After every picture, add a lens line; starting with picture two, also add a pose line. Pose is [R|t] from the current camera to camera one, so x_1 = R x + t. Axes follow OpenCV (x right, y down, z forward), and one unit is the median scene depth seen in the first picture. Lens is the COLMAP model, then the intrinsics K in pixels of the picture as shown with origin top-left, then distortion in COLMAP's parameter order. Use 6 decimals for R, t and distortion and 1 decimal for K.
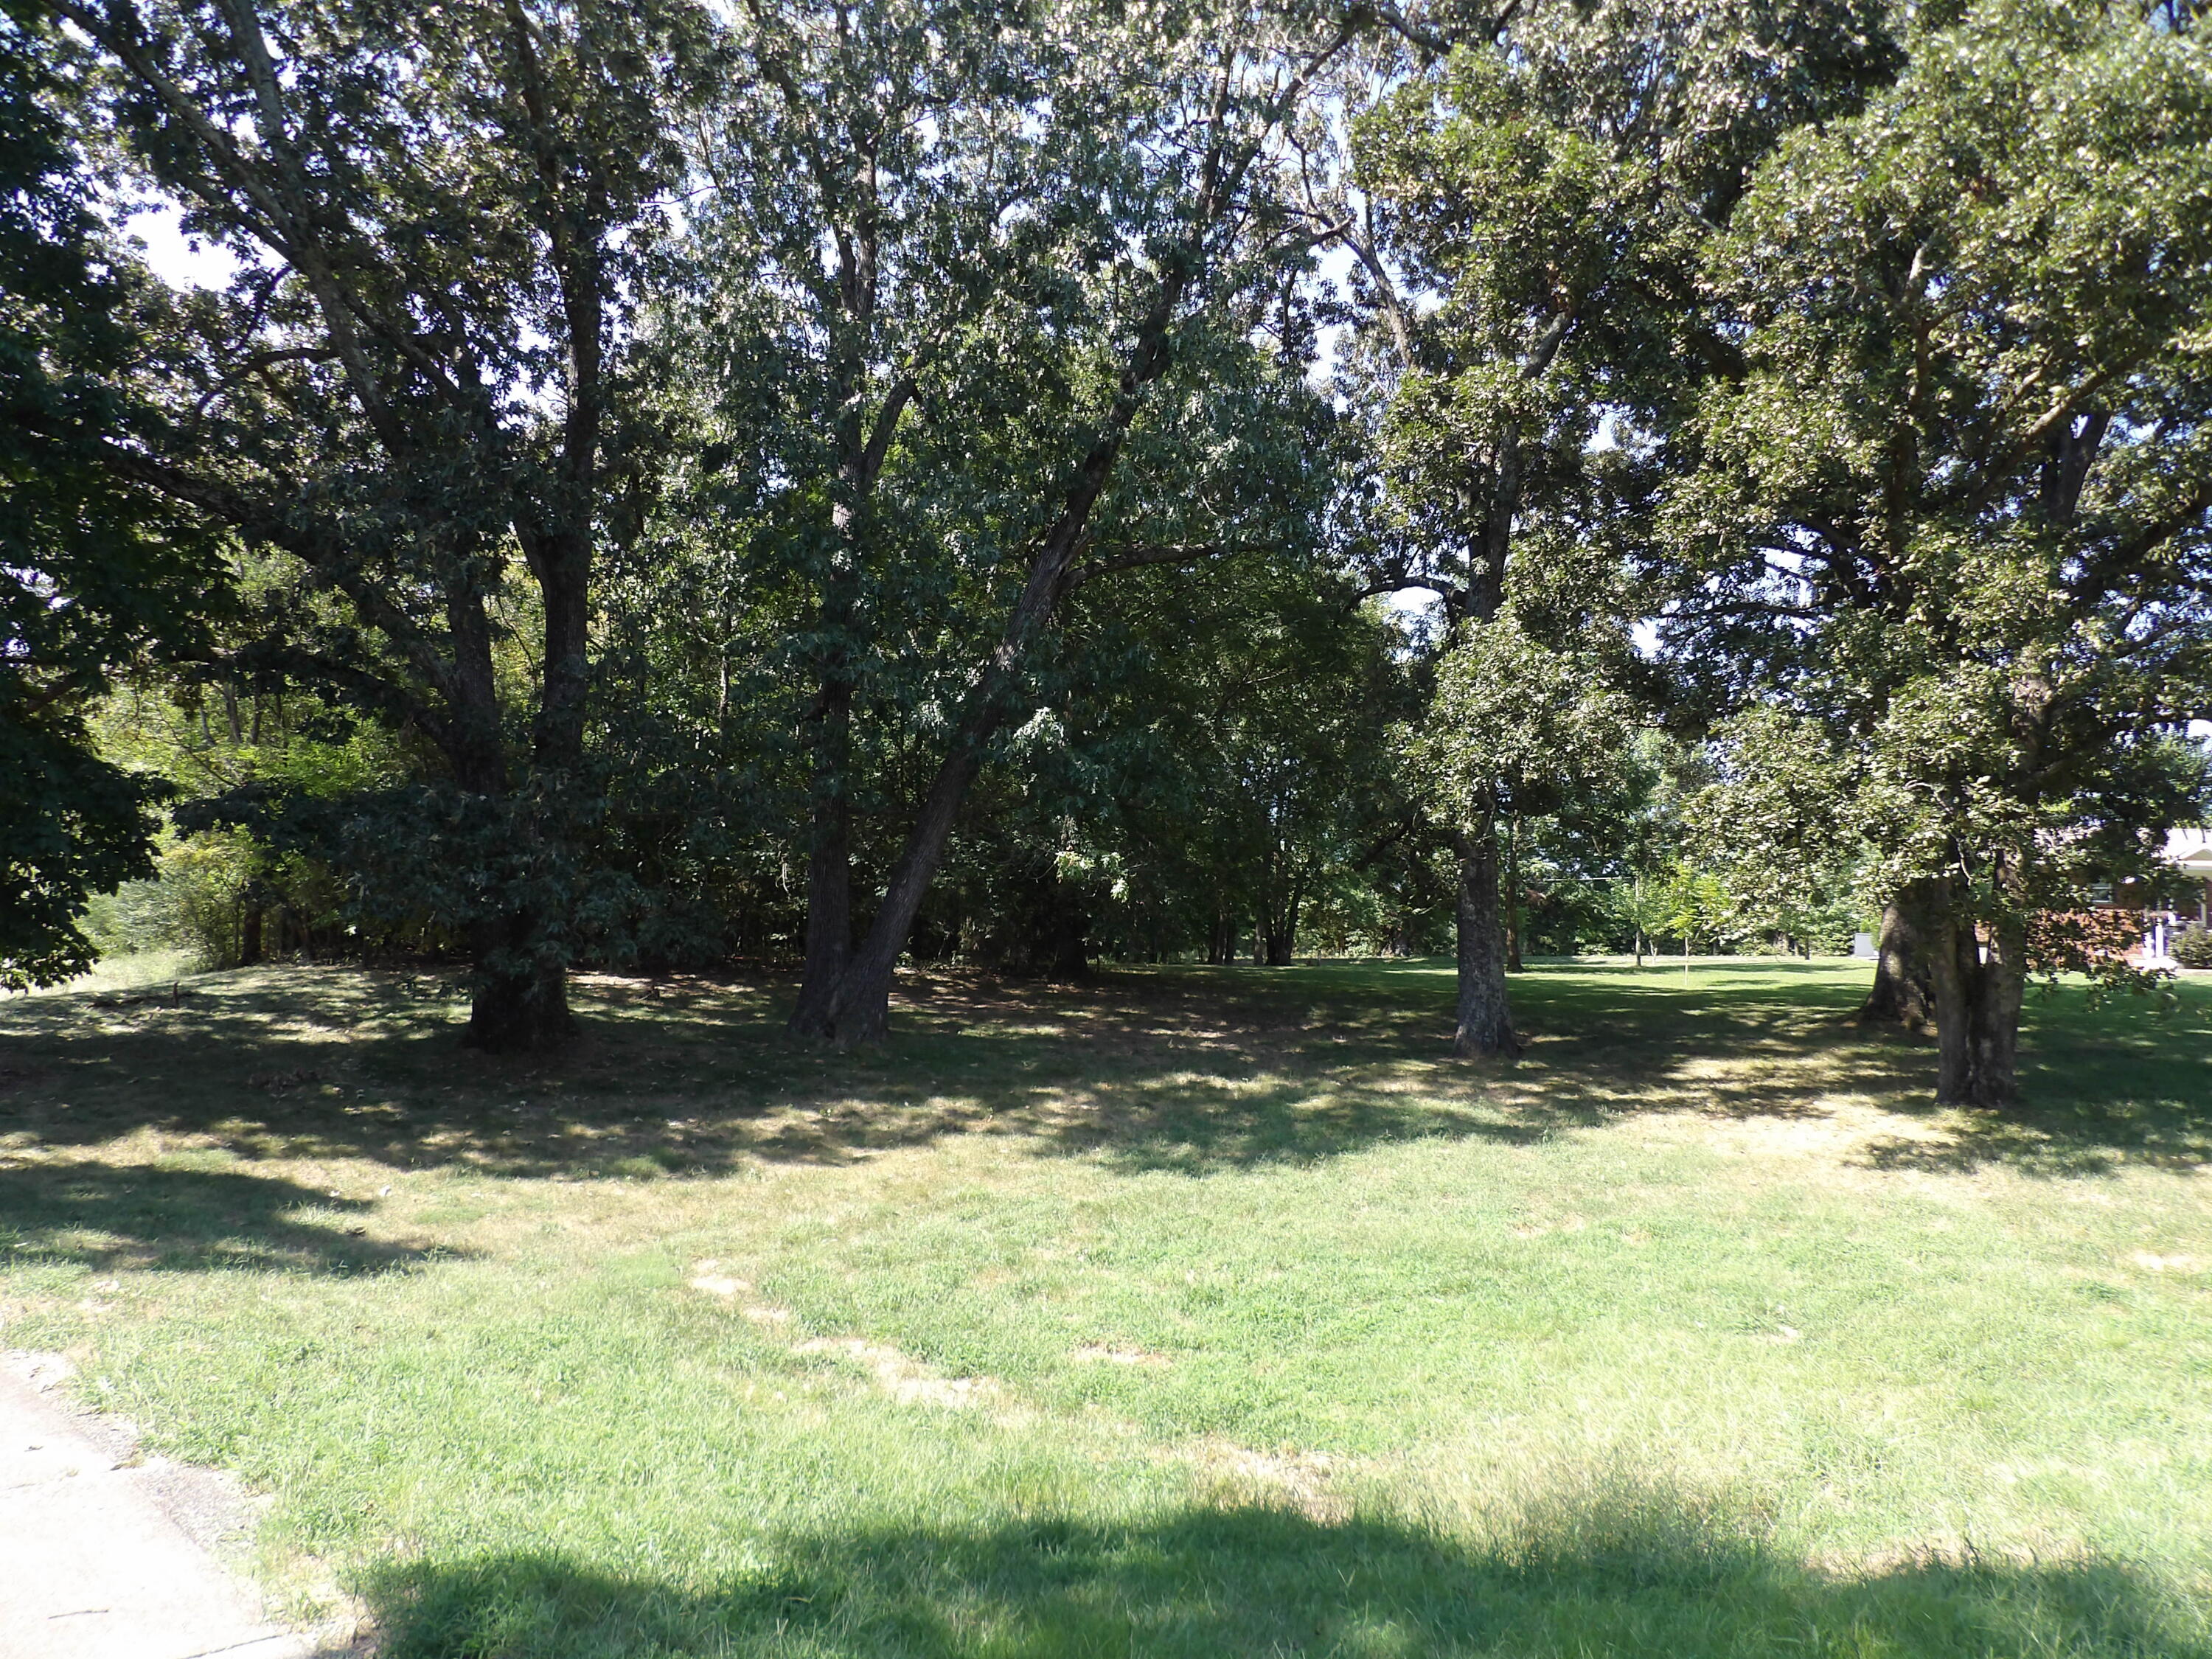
lens RADIAL K [[1573.0, 0, 1103.7], [0, 1573.0, 825.6], [0, 0, 1]] dist [-0.027084, 0.023915]
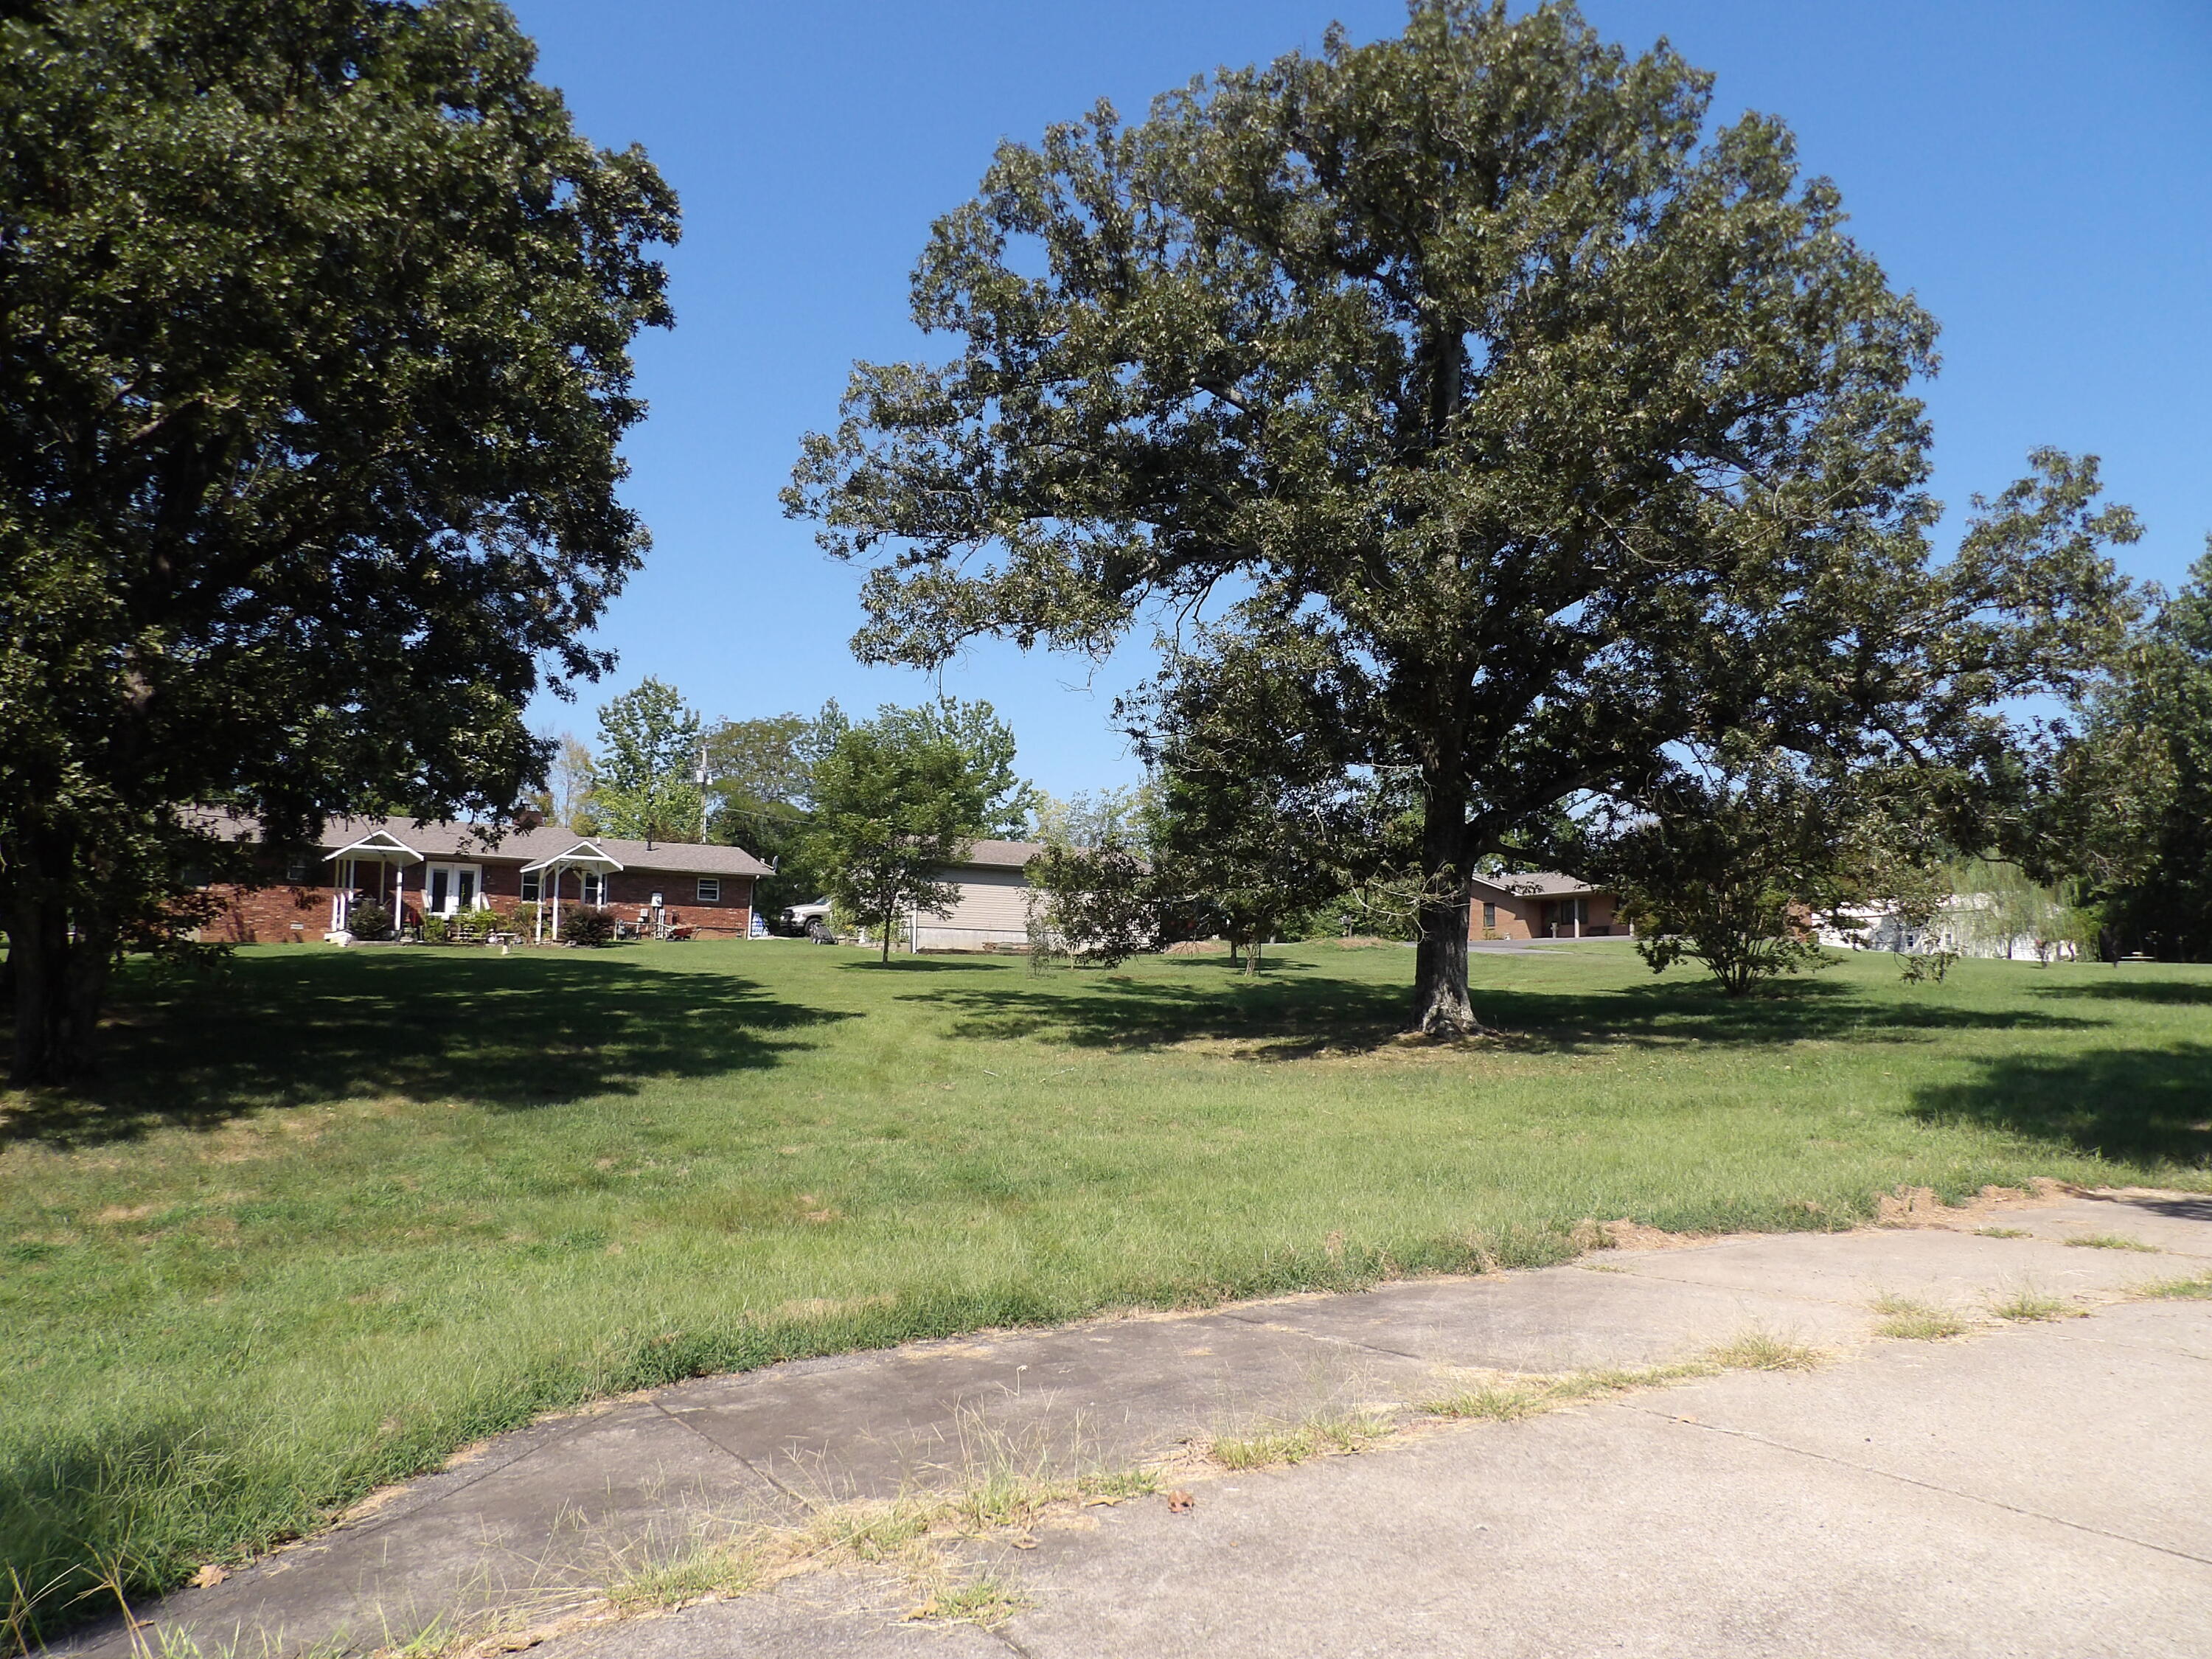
lens RADIAL K [[1573.0, 0, 1106.7], [0, 1573.0, 838.5], [0, 0, 1]] dist [-0.027084, 0.023915]
pose [[0.541147, 0.038404, 0.840050, 0.079615], [-0.061705, 0.998077, -0.005880, -0.018480], [-0.838661, -0.048653, 0.542477, -0.132124]]
